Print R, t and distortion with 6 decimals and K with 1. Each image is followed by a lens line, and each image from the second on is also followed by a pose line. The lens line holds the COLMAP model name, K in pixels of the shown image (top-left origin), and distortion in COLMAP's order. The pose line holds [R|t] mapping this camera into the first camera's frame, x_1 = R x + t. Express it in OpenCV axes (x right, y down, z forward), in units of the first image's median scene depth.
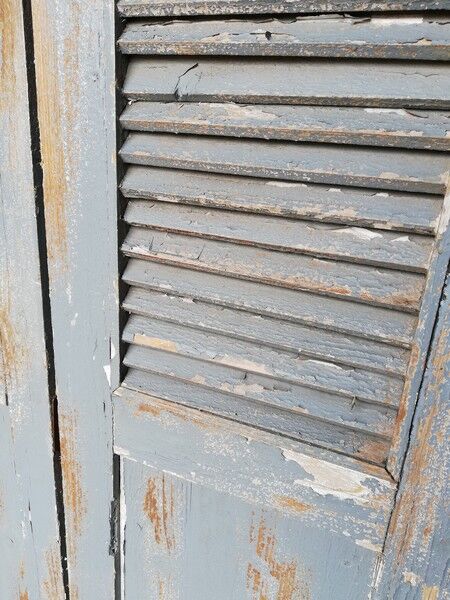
lens RADIAL K [[451.2, 0, 225.0], [0, 451.2, 300.0], [0, 0, 1]] dist [0.025276, -0.055216]
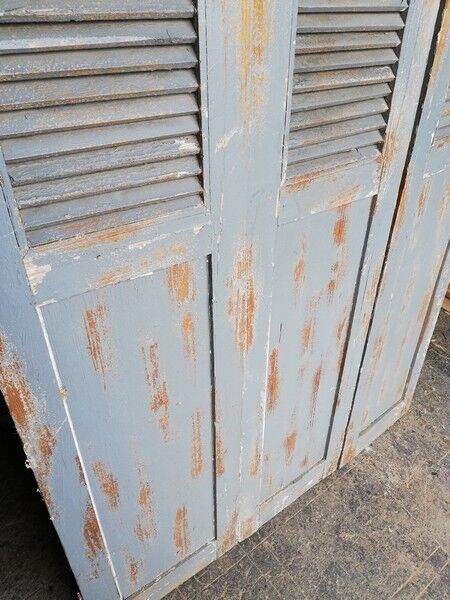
lens RADIAL K [[451.8, 0, 225.0], [0, 451.8, 300.0], [0, 0, 1]] dist [0.035960, -0.049177]
pose [[0.451631, -0.556053, 0.697735, -3.321259], [0.315381, 0.831043, 0.458151, -0.621036], [-0.834604, 0.013138, 0.550693, 0.809990]]
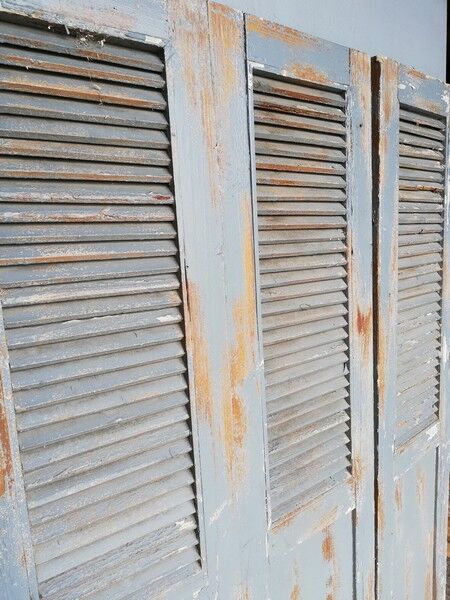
lens RADIAL K [[451.8, 0, 225.0], [0, 451.8, 300.0], [0, 0, 1]] dist [0.035960, -0.049177]
pose [[0.410945, -0.226567, 0.883058, -3.377837], [0.367023, 0.927778, 0.067241, -1.400030], [-0.834517, 0.296470, 0.464421, 0.455795]]
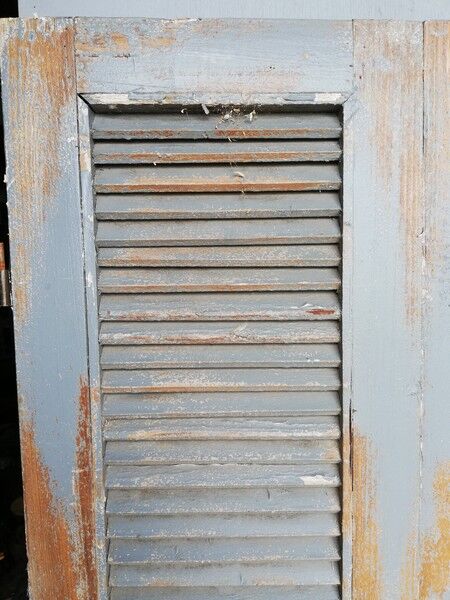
lens RADIAL K [[451.8, 0, 225.0], [0, 451.8, 300.0], [0, 0, 1]] dist [0.035960, -0.049177]
pose [[0.852458, -0.123066, 0.508105, -2.645423], [0.238293, 0.956533, -0.168113, -1.639422], [-0.465330, 0.264387, 0.844729, 0.421407]]
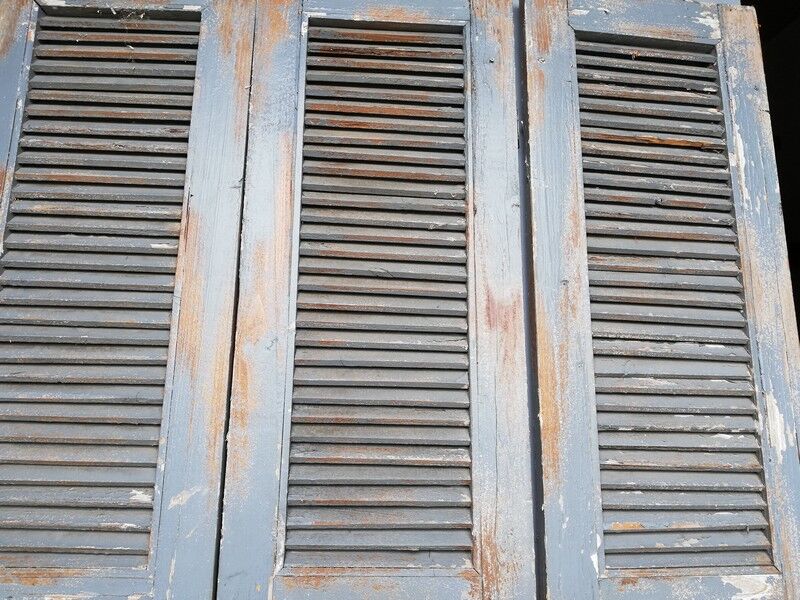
lens RADIAL K [[602.4, 0, 400.0], [0, 602.4, 300.0], [0, 0, 1]] dist [0.035960, -0.049177]
pose [[0.857811, 0.051931, 0.511336, -2.197507], [0.209821, 0.872820, -0.440636, 0.197956], [-0.469187, 0.485271, 0.737818, -0.583335]]
